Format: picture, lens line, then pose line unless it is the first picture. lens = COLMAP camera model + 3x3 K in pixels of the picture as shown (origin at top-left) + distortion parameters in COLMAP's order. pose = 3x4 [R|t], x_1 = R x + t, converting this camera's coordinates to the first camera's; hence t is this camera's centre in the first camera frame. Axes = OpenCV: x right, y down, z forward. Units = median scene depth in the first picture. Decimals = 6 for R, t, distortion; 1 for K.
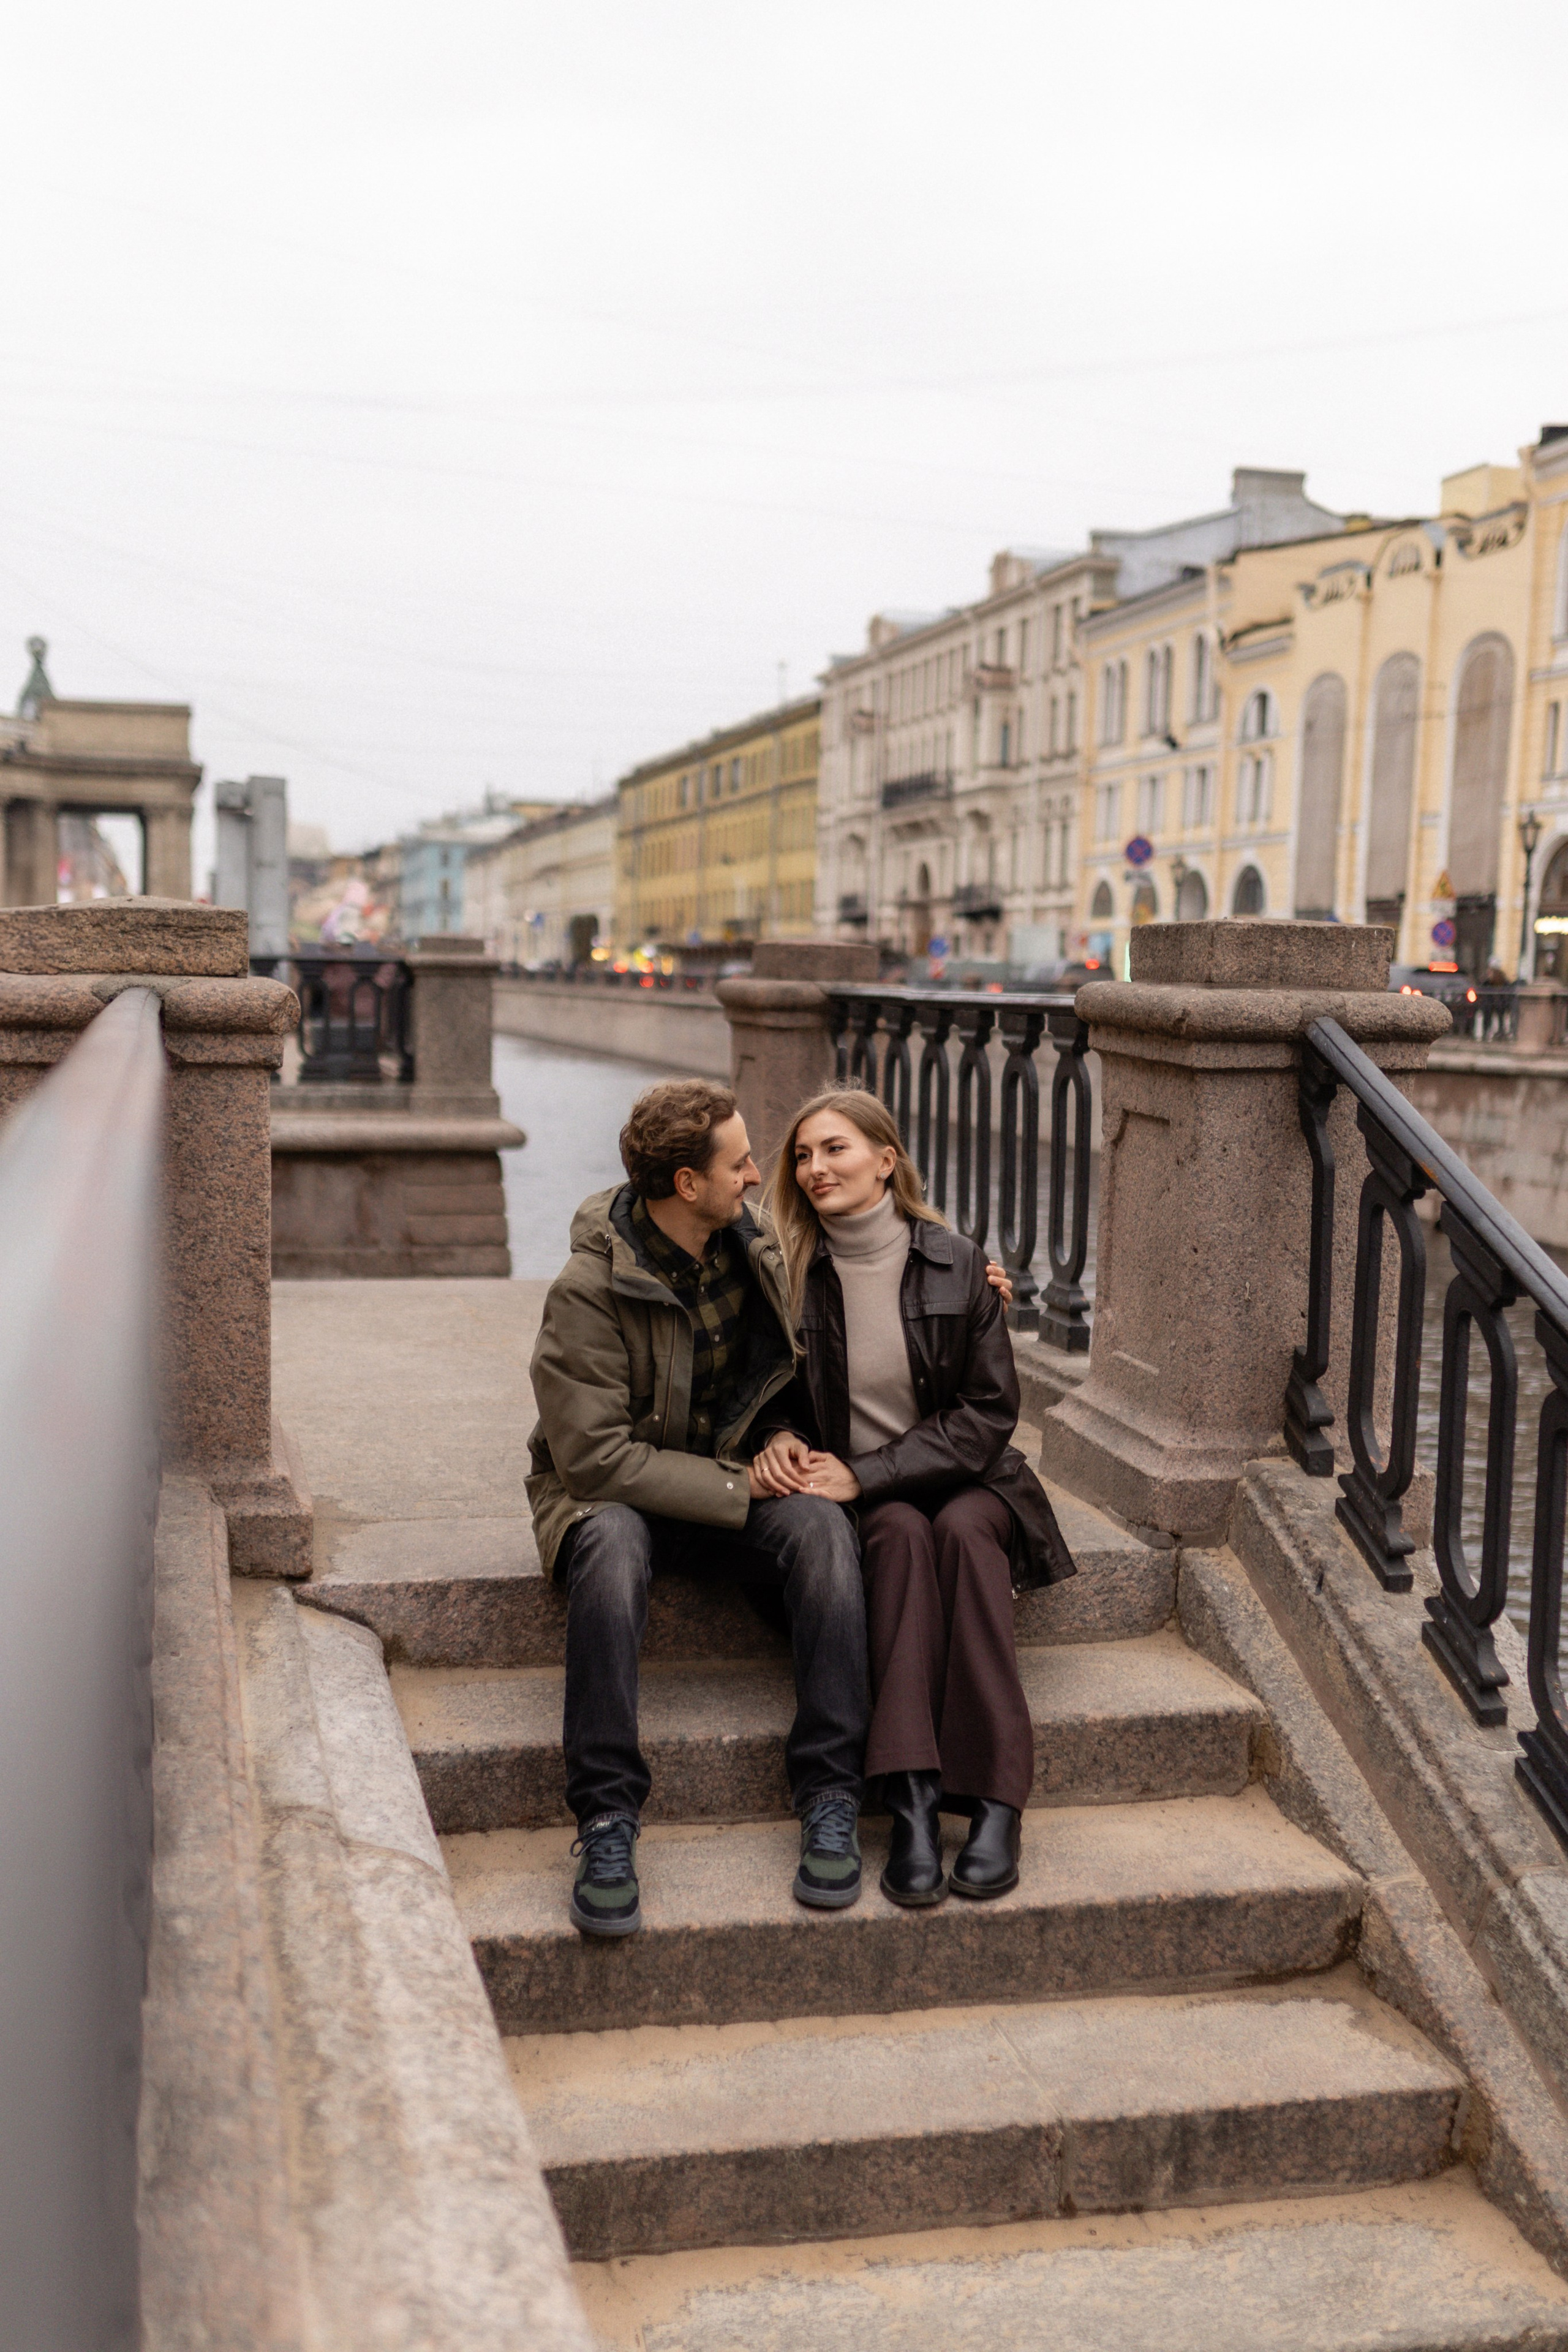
lens RADIAL K [[2089.7, 0, 784.5], [0, 2089.7, 1177.9], [0, 0, 1]] dist [-0.003713, -0.007862]
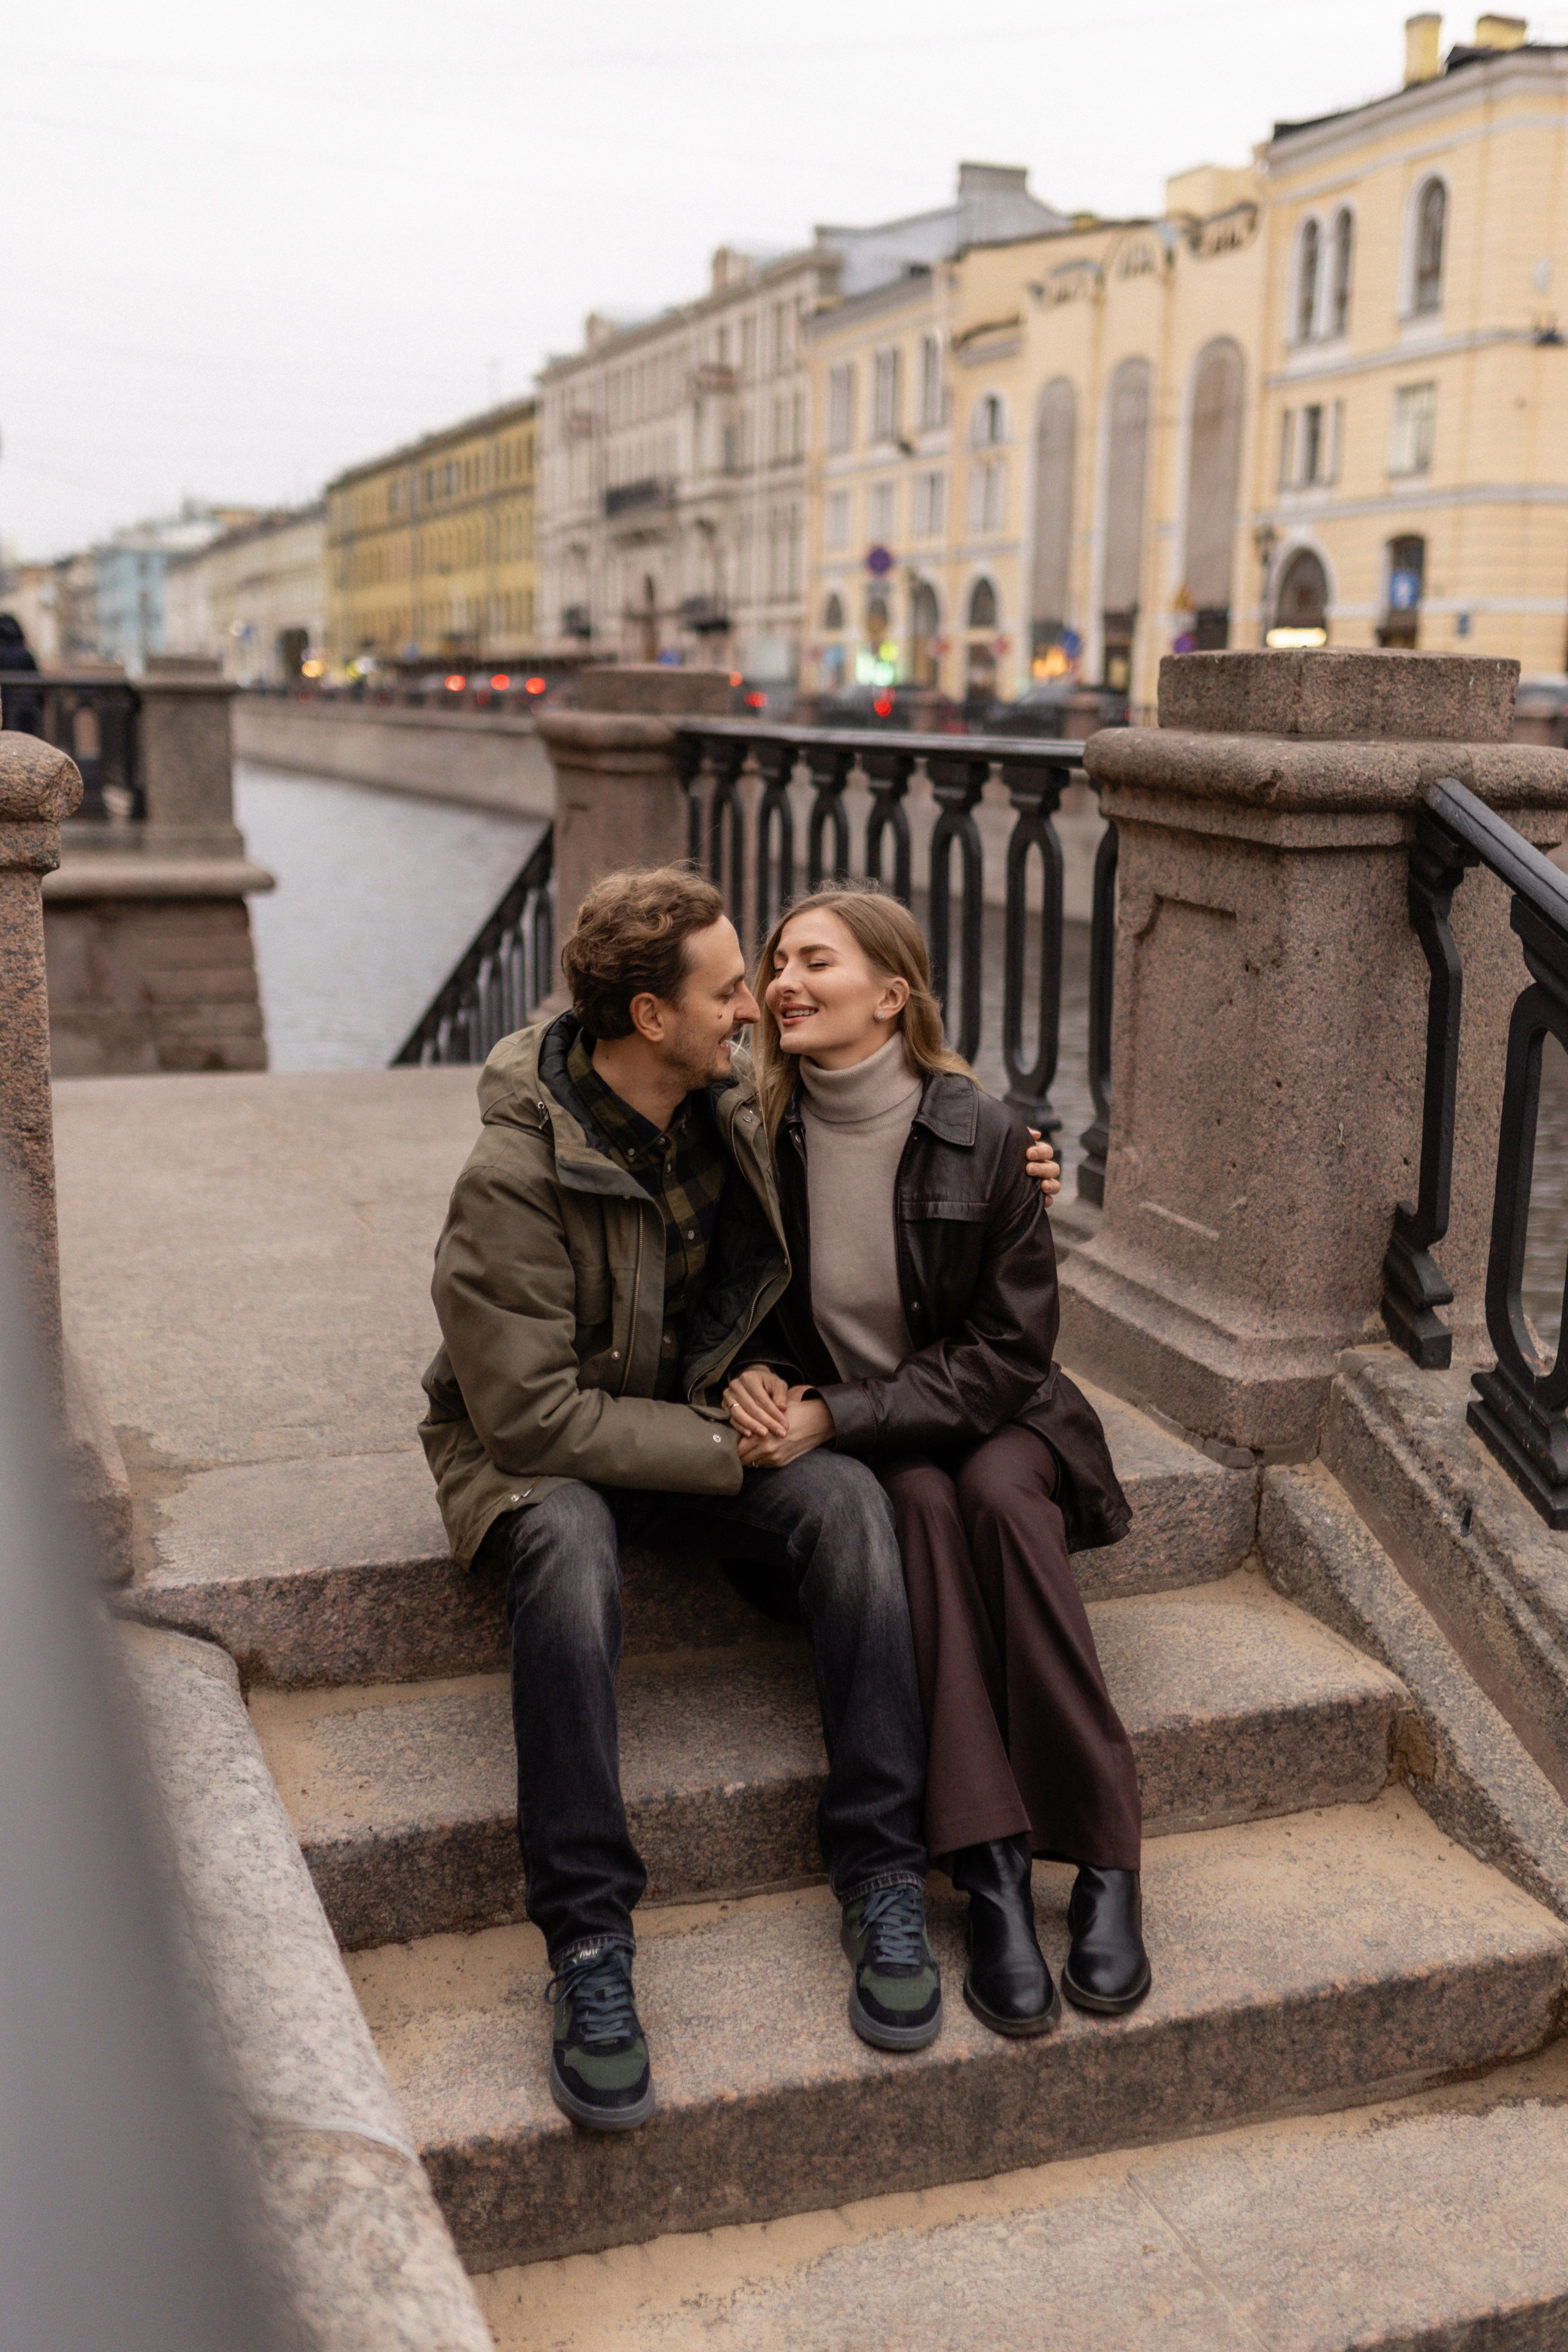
lens RADIAL K [[2089.7, 0, 735.2], [0, 2089.7, 1087.5], [0, 0, 1]] dist [-0.003713, -0.007862]
pose [[0.994036, -0.024489, 0.106264, -0.086009], [0.014648, 0.995612, 0.092421, -0.038934], [-0.108061, -0.090313, 0.990033, 0.260642]]
